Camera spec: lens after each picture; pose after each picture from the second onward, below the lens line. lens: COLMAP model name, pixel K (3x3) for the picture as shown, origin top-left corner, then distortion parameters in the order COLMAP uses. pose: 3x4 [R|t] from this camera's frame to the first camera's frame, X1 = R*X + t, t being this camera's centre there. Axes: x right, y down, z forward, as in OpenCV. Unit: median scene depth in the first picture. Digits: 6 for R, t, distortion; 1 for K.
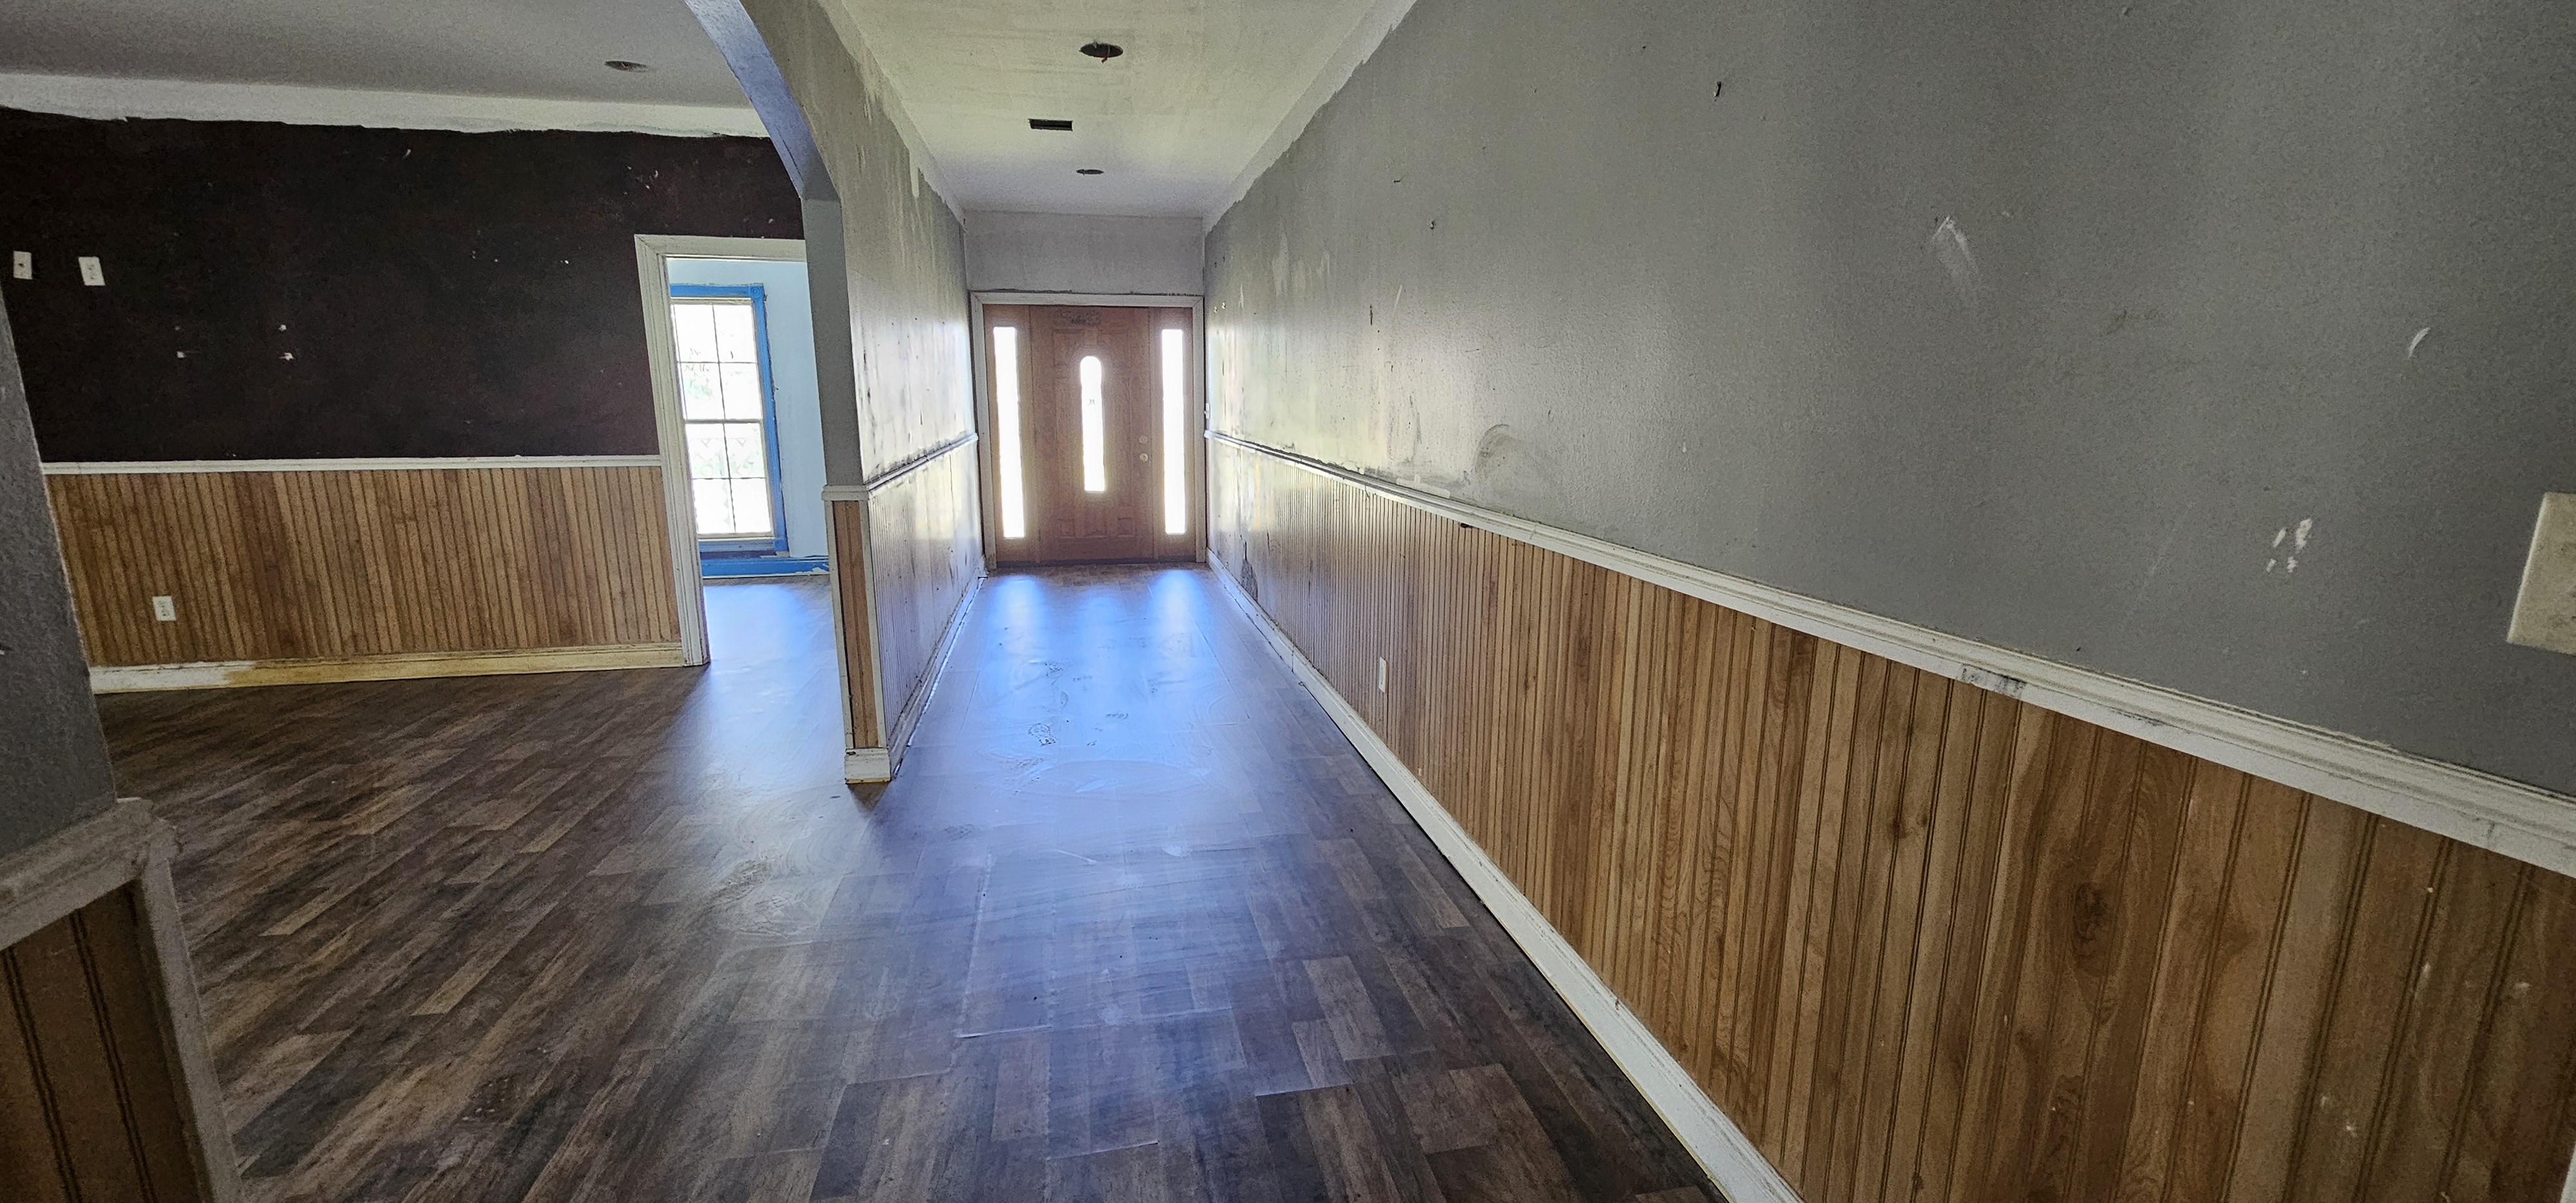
lens RADIAL K [[1052.6, 0, 1285.0], [0, 1052.6, 614.7], [0, 0, 1]] dist [0.000404, -0.000374]
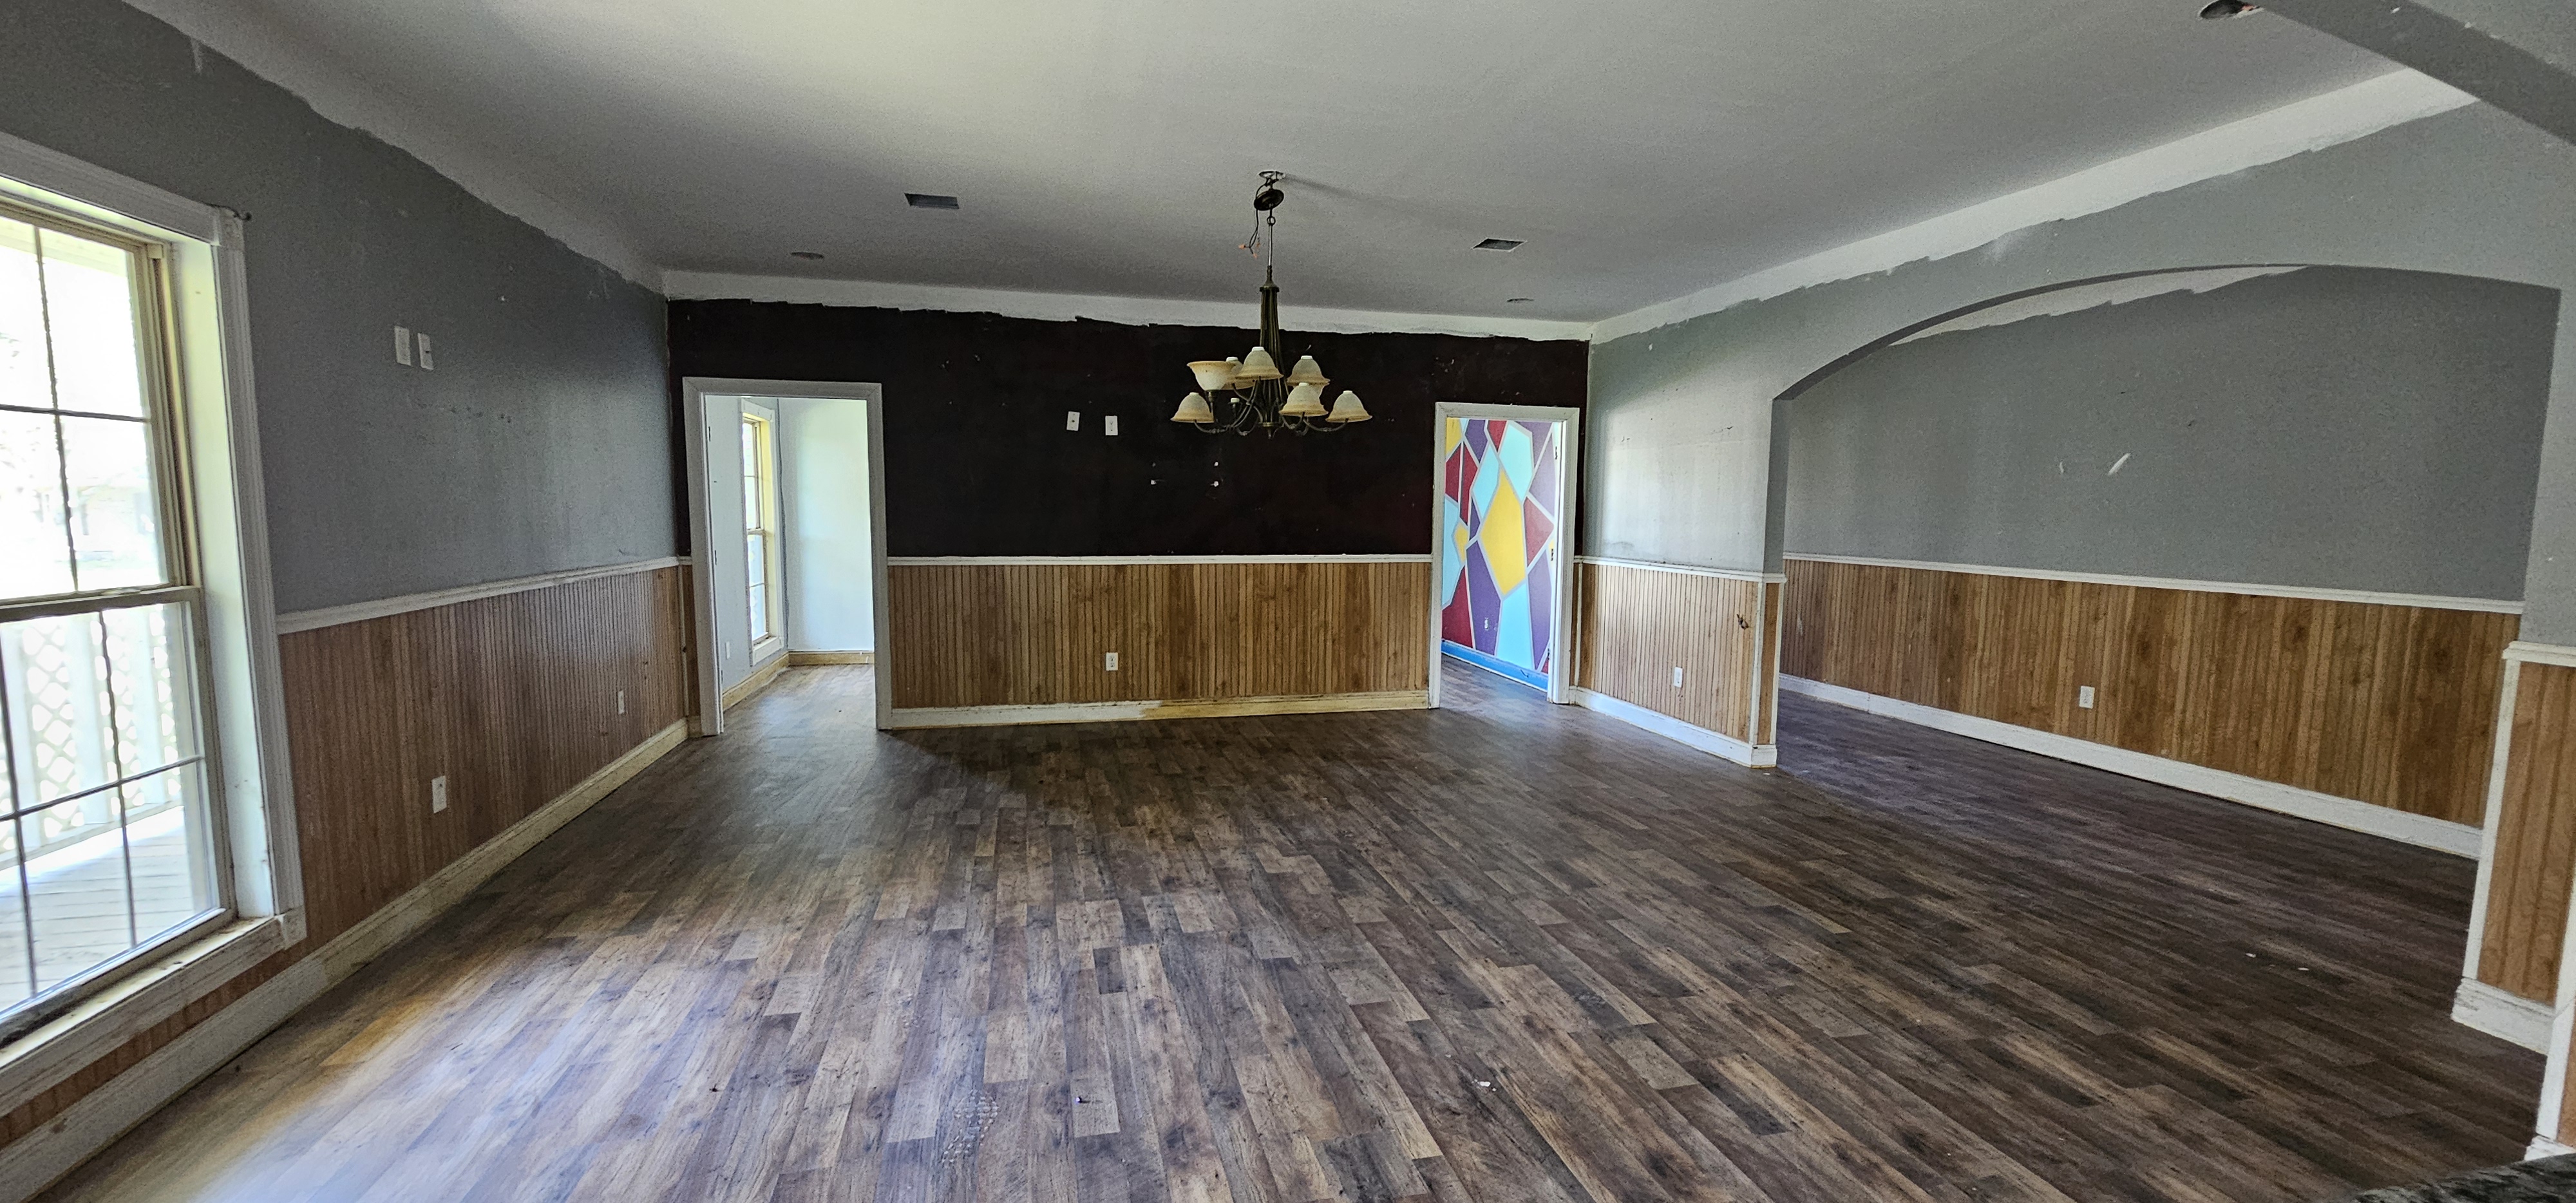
lens RADIAL K [[1052.6, 0, 1299.7], [0, 1052.6, 603.9], [0, 0, 1]] dist [0.000404, -0.000374]
pose [[0.999271, 0.004648, 0.037887, -0.870462], [-0.000498, 0.994062, -0.108816, 0.069688], [-0.038168, 0.108718, 0.993340, -0.392503]]
